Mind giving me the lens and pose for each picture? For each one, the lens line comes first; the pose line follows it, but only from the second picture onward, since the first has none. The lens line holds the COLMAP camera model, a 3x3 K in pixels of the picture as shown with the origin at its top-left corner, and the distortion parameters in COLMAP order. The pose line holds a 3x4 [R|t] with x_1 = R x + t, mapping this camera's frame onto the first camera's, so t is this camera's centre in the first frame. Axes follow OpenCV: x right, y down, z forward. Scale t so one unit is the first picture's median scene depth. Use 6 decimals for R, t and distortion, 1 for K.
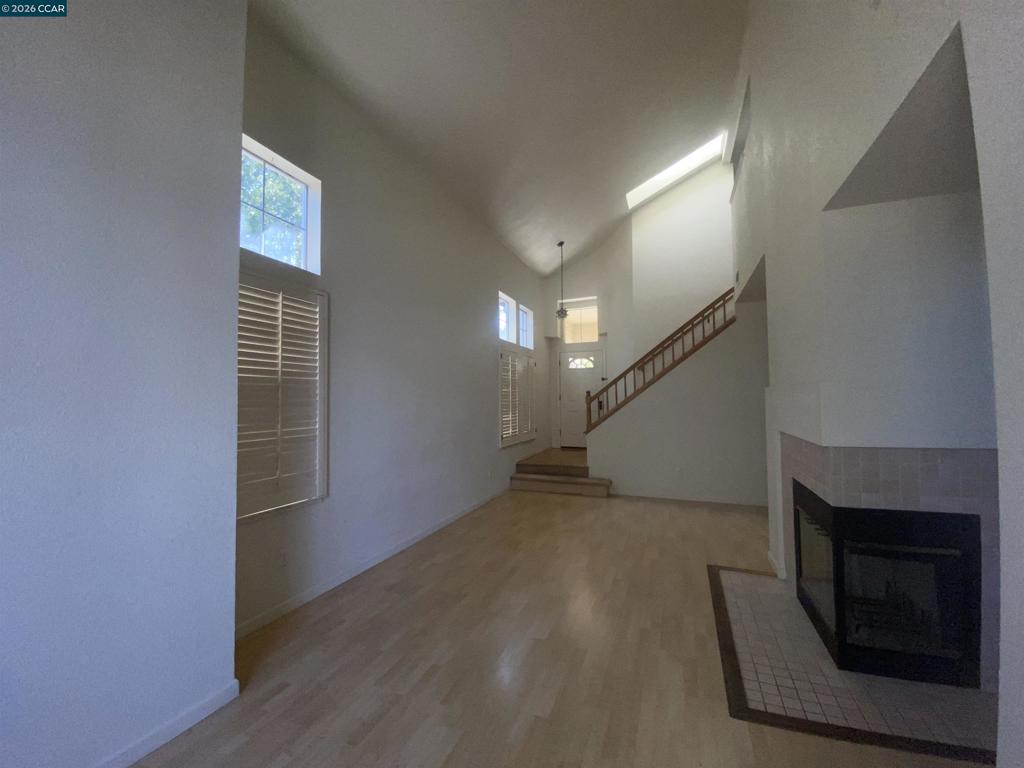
lens RADIAL K [[410.6, 0, 505.2], [0, 410.6, 383.2], [0, 0, 1]] dist [0.017419, -0.019758]
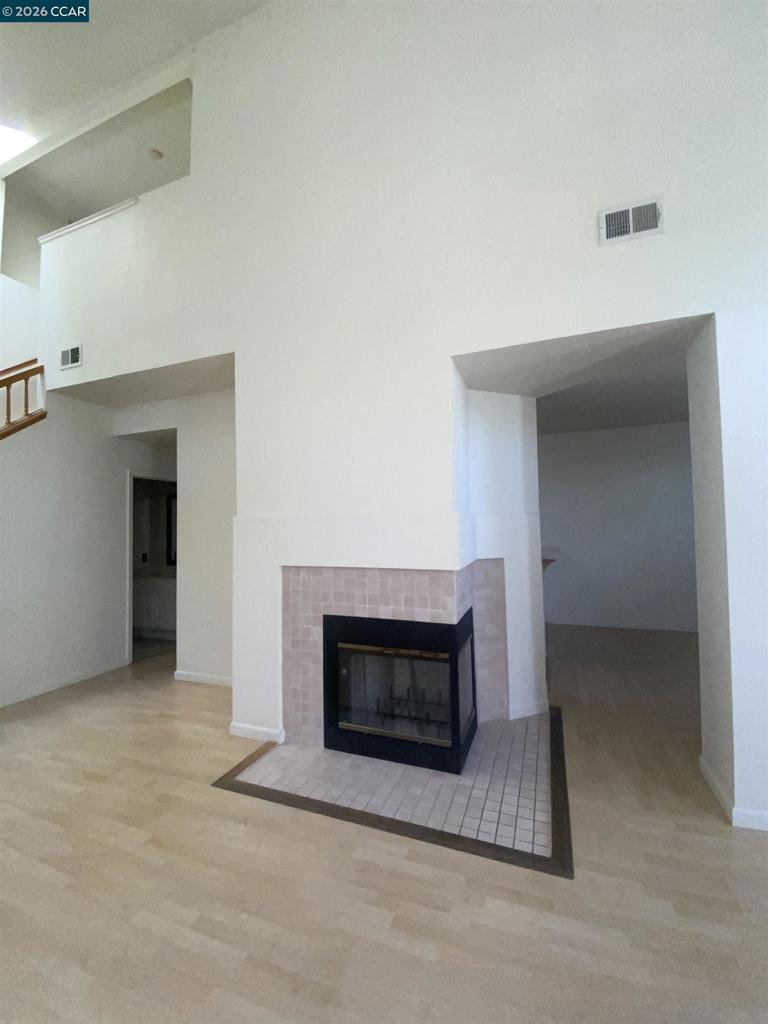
lens RADIAL K [[419.3, 0, 385.3], [0, 419.3, 508.4], [0, 0, 1]] dist [0.011525, -0.016582]
pose [[-0.024548, 0.056073, 0.998125, -0.122486], [-0.019268, 0.998214, -0.056552, 0.022841], [-0.999513, -0.020620, -0.023424, 0.459614]]
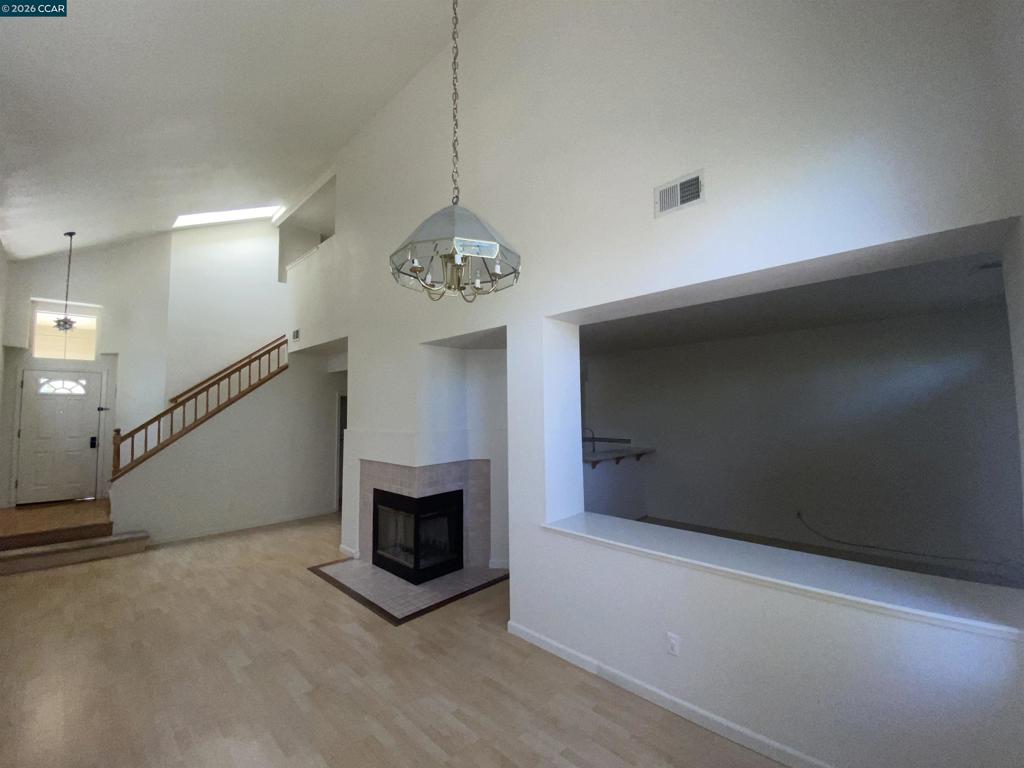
lens RADIAL K [[410.6, 0, 505.2], [0, 410.6, 383.2], [0, 0, 1]] dist [0.017419, -0.019758]
pose [[0.360731, 0.074541, 0.929686, -0.325909], [-0.029490, 0.997214, -0.068513, -0.042931], [-0.932203, -0.002702, 0.361925, -0.028026]]
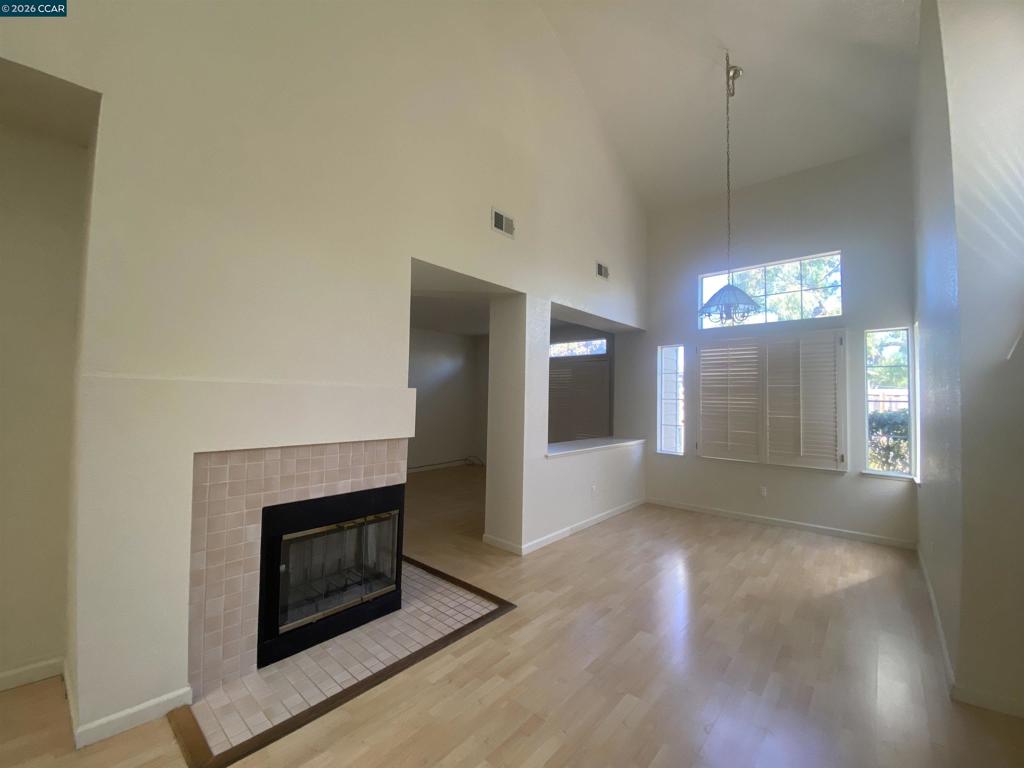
lens RADIAL K [[416.7, 0, 510.7], [0, 416.7, 380.8], [0, 0, 1]] dist [0.037817, -0.030657]
pose [[-0.947329, 0.005596, 0.320212, 0.019729], [-0.019192, 0.997058, -0.074203, 0.026245], [-0.319685, -0.076440, -0.944435, 0.817951]]
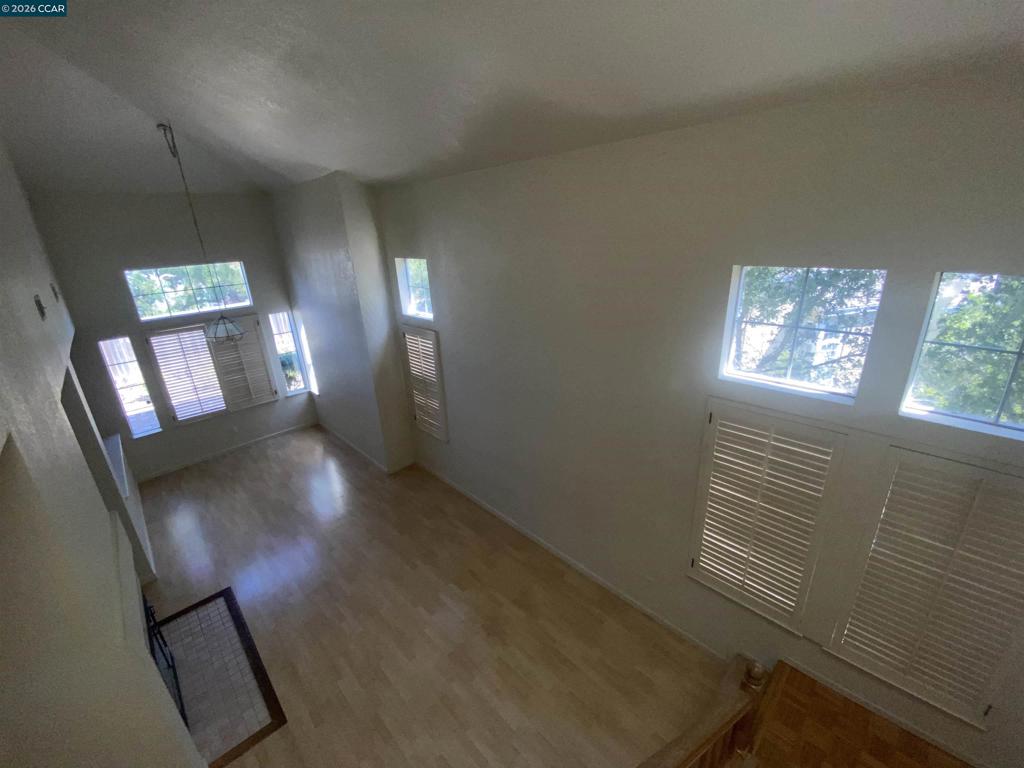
lens RADIAL K [[416.7, 0, 510.7], [0, 416.7, 380.8], [0, 0, 1]] dist [0.037817, -0.030657]
pose [[-0.397974, 0.329843, -0.856049, 0.504216], [0.077228, 0.941862, 0.327004, -0.303073], [0.914140, 0.064029, -0.400310, 1.065179]]
